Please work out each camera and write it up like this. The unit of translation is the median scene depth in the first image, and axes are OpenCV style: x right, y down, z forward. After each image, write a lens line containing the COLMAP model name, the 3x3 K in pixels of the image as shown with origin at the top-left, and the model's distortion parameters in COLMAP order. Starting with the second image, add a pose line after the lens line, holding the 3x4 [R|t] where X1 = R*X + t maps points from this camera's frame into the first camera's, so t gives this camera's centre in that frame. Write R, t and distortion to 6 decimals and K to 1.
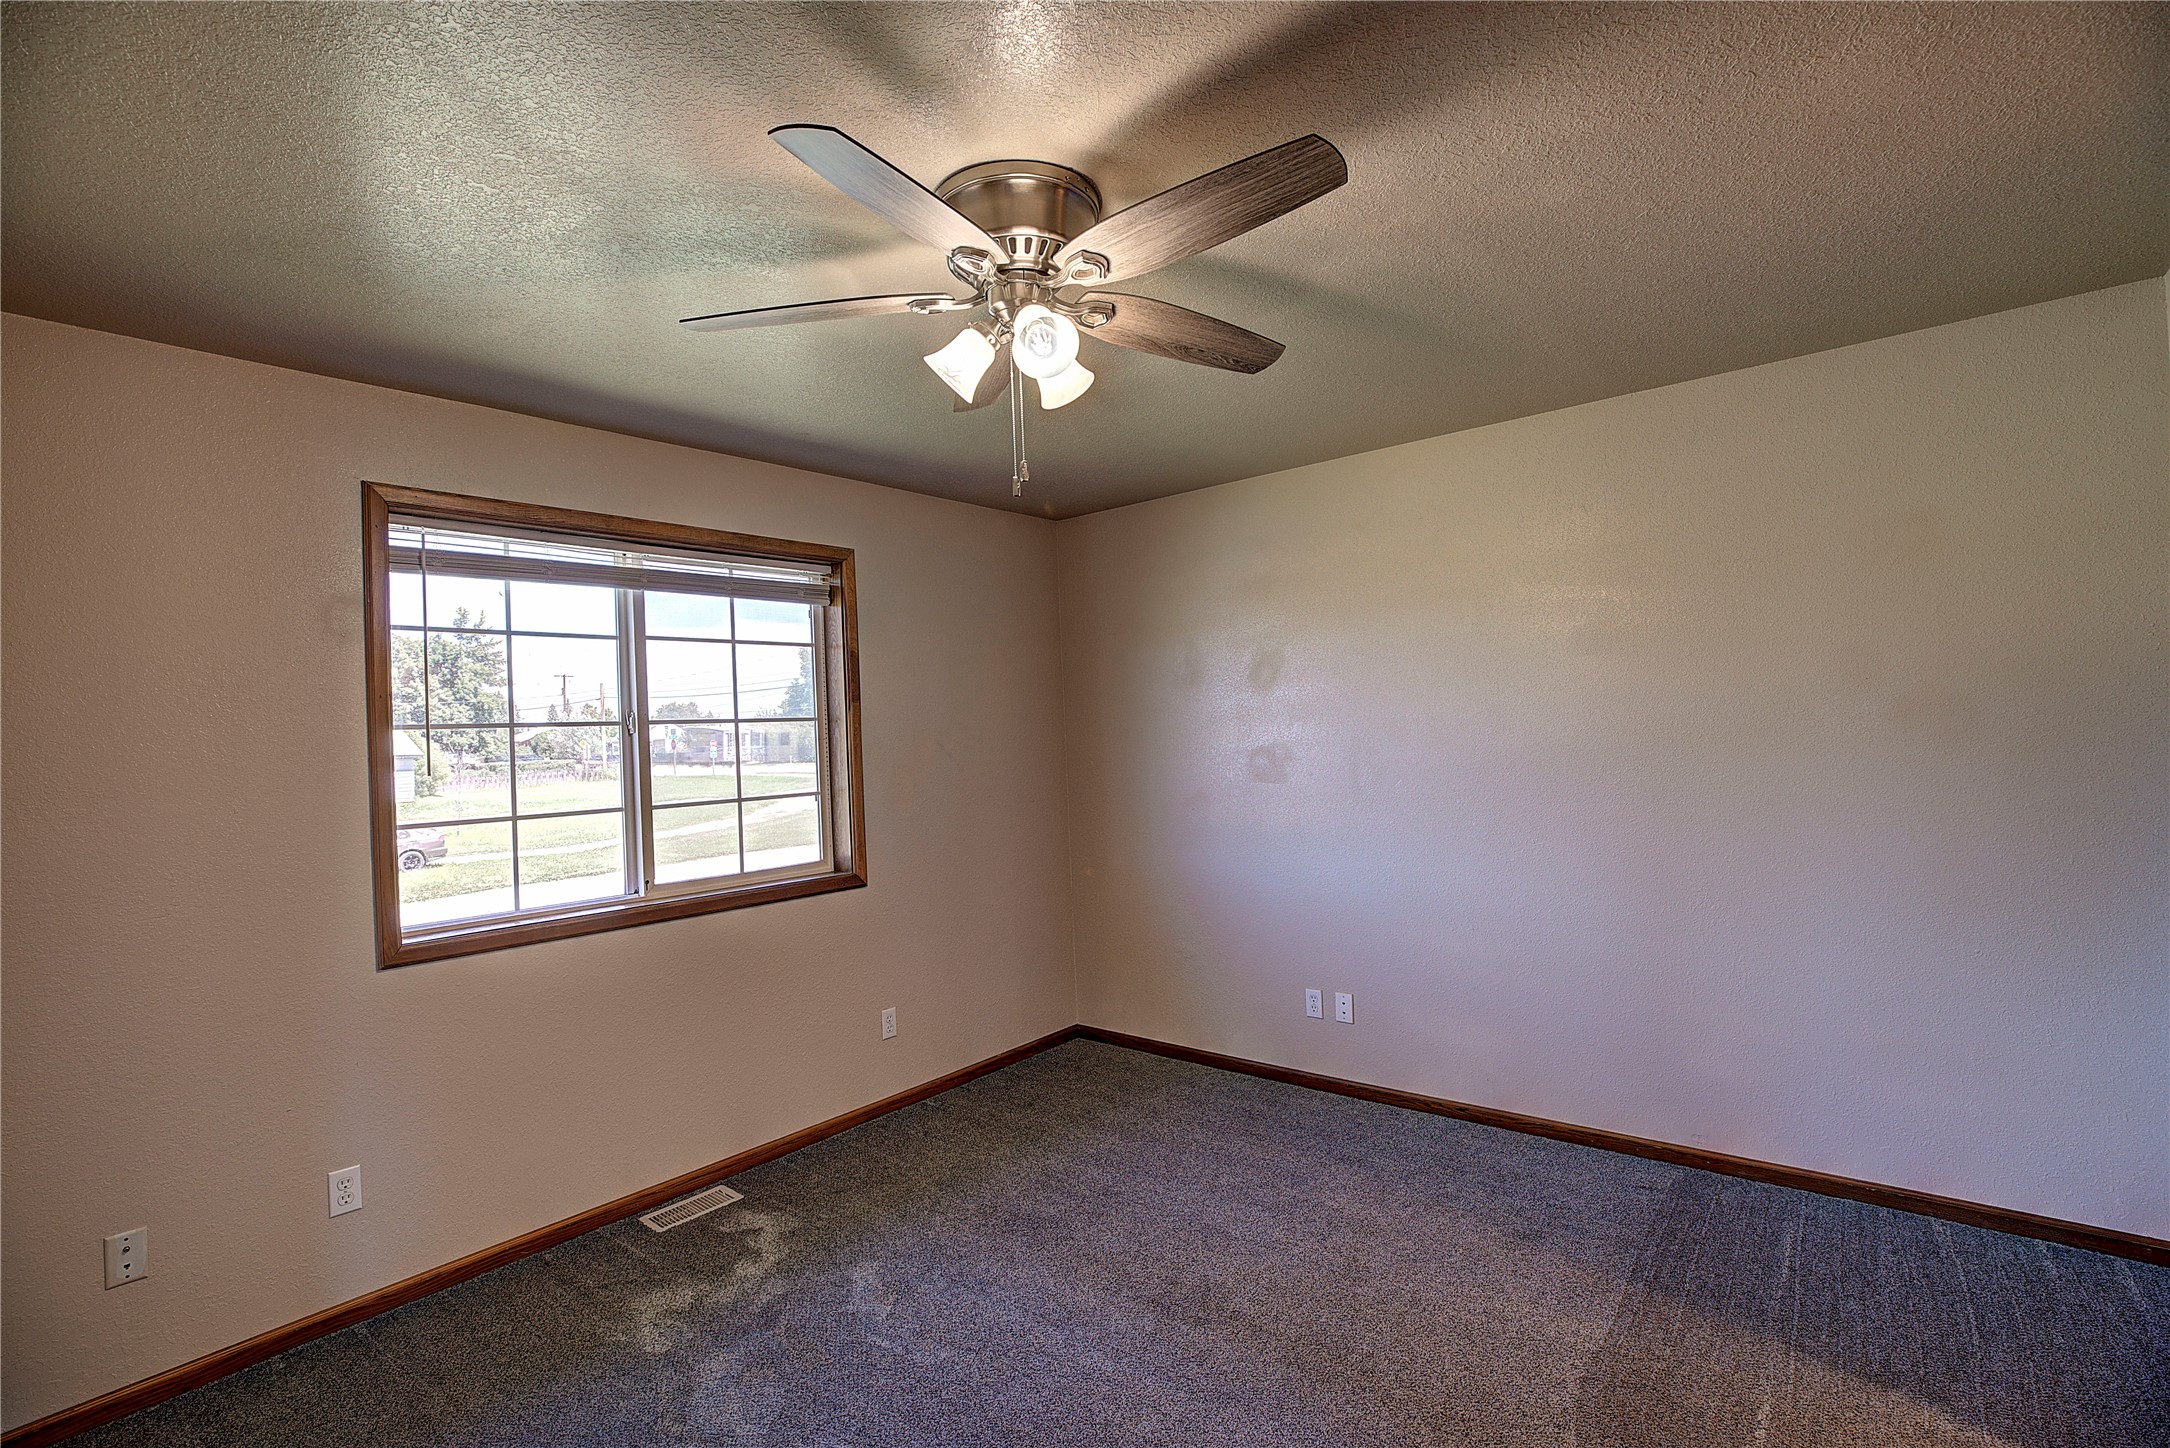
lens RADIAL K [[985.9, 0, 1060.1], [0, 985.9, 725.0], [0, 0, 1]] dist [-0.043583, 0.012465]
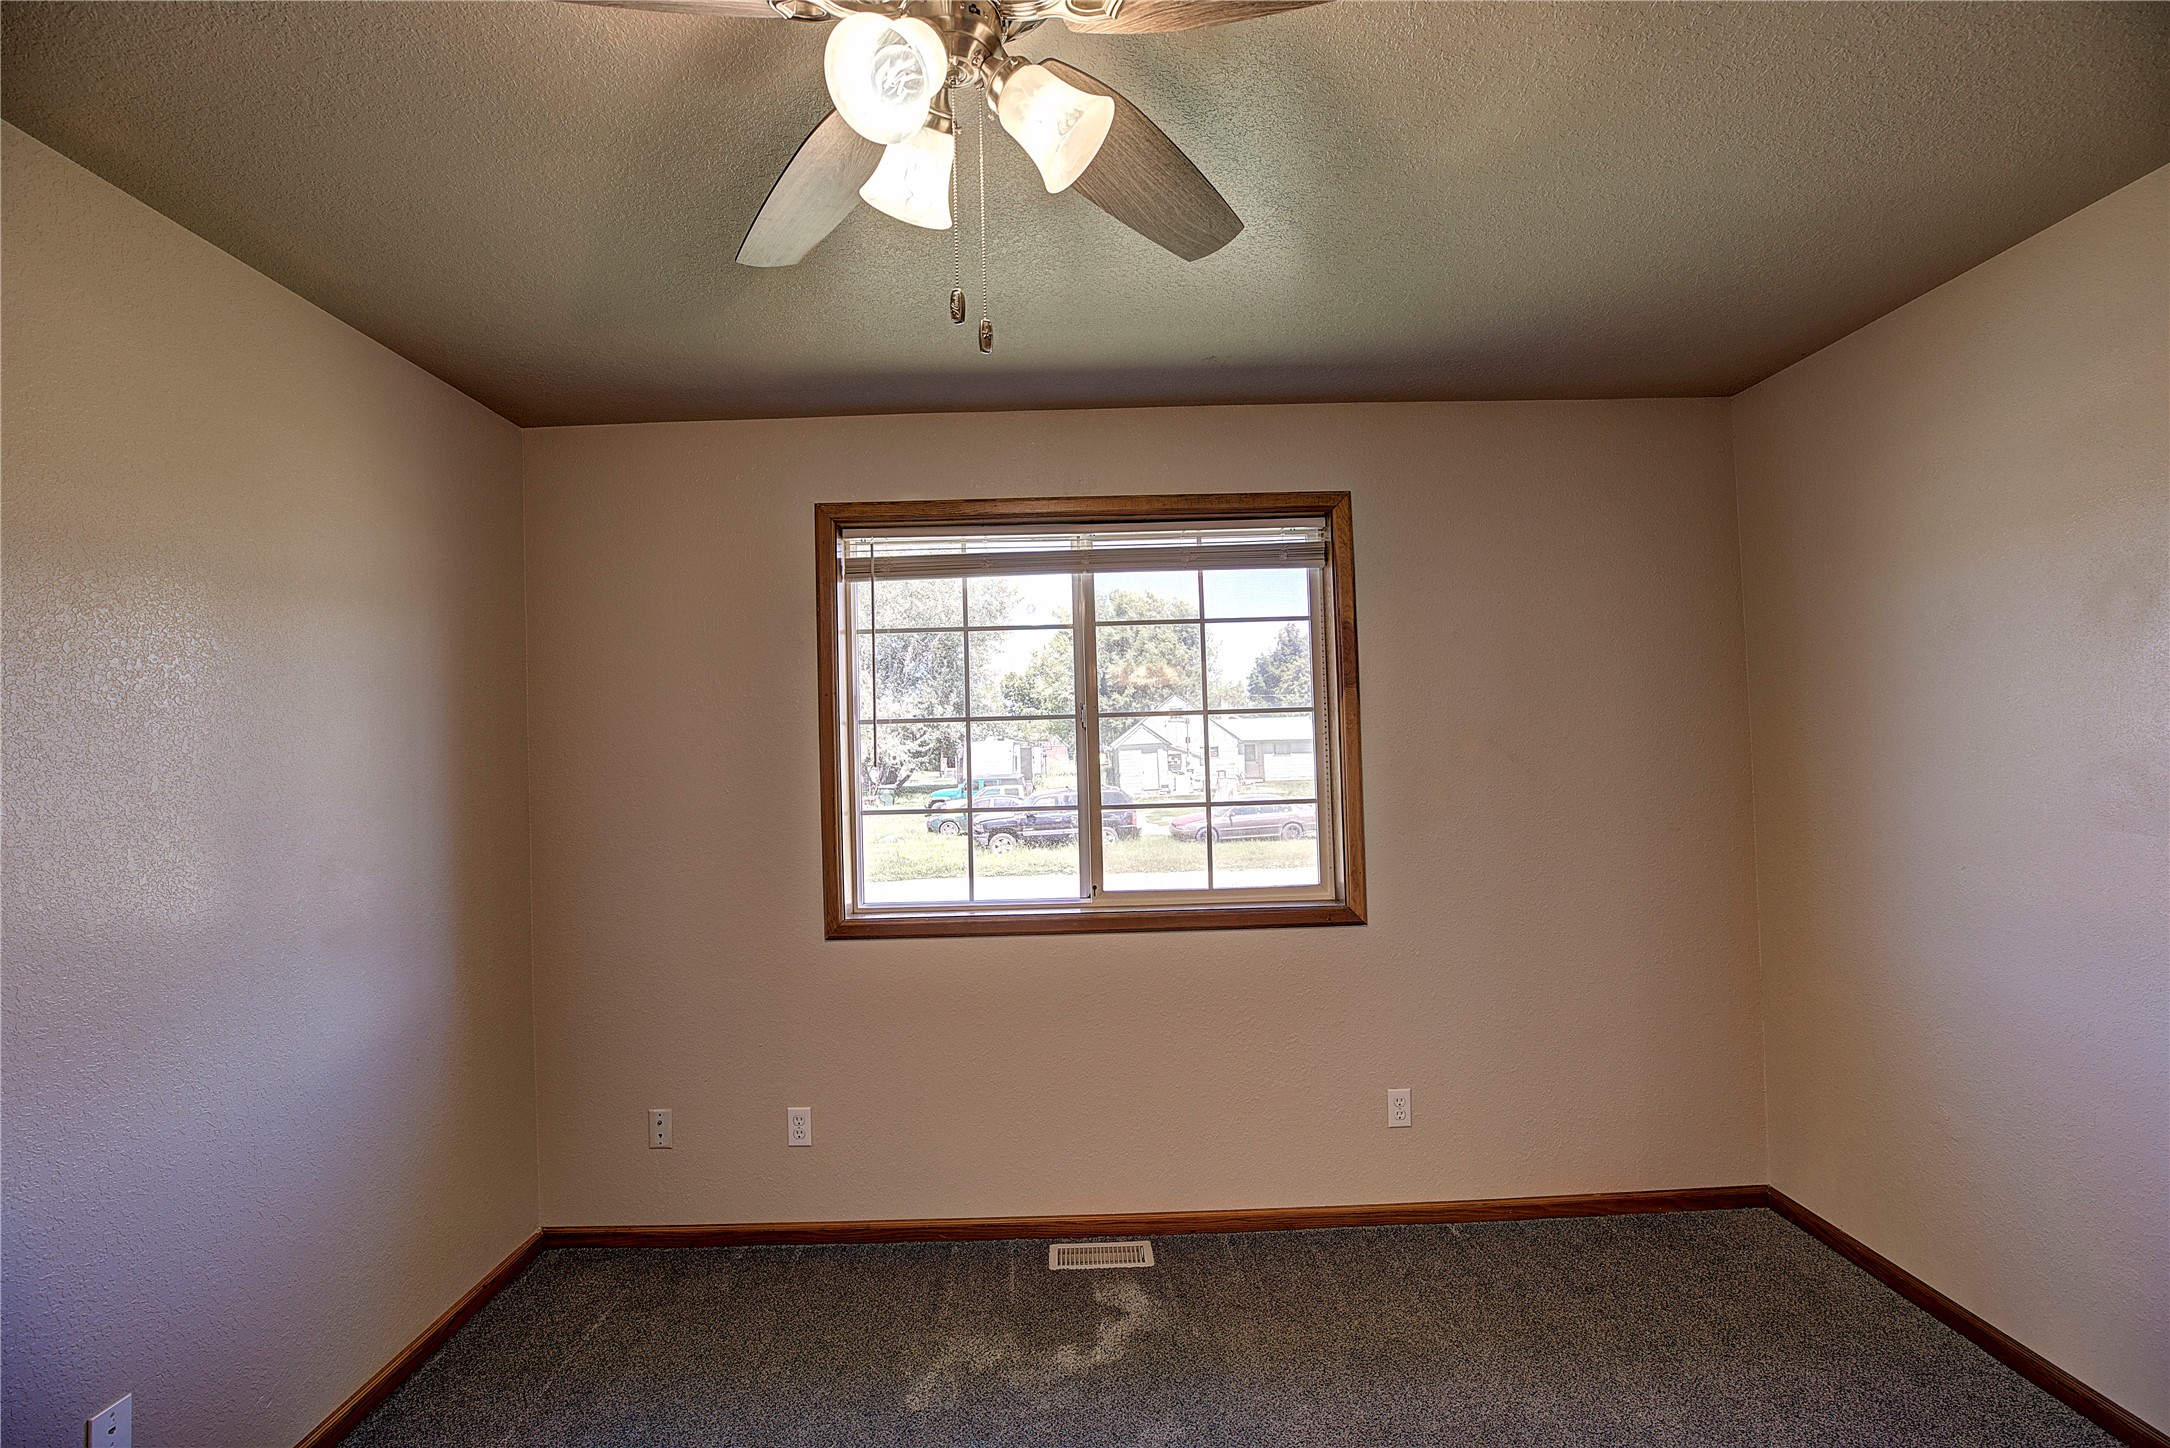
lens RADIAL K [[985.9, 0, 1086.1], [0, 985.9, 721.6], [0, 0, 1]] dist [-0.043583, 0.012465]
pose [[0.660441, 0.005244, -0.750859, 0.271175], [0.008154, 0.999867, 0.014156, -0.010073], [0.750833, -0.015472, 0.660311, 0.376337]]
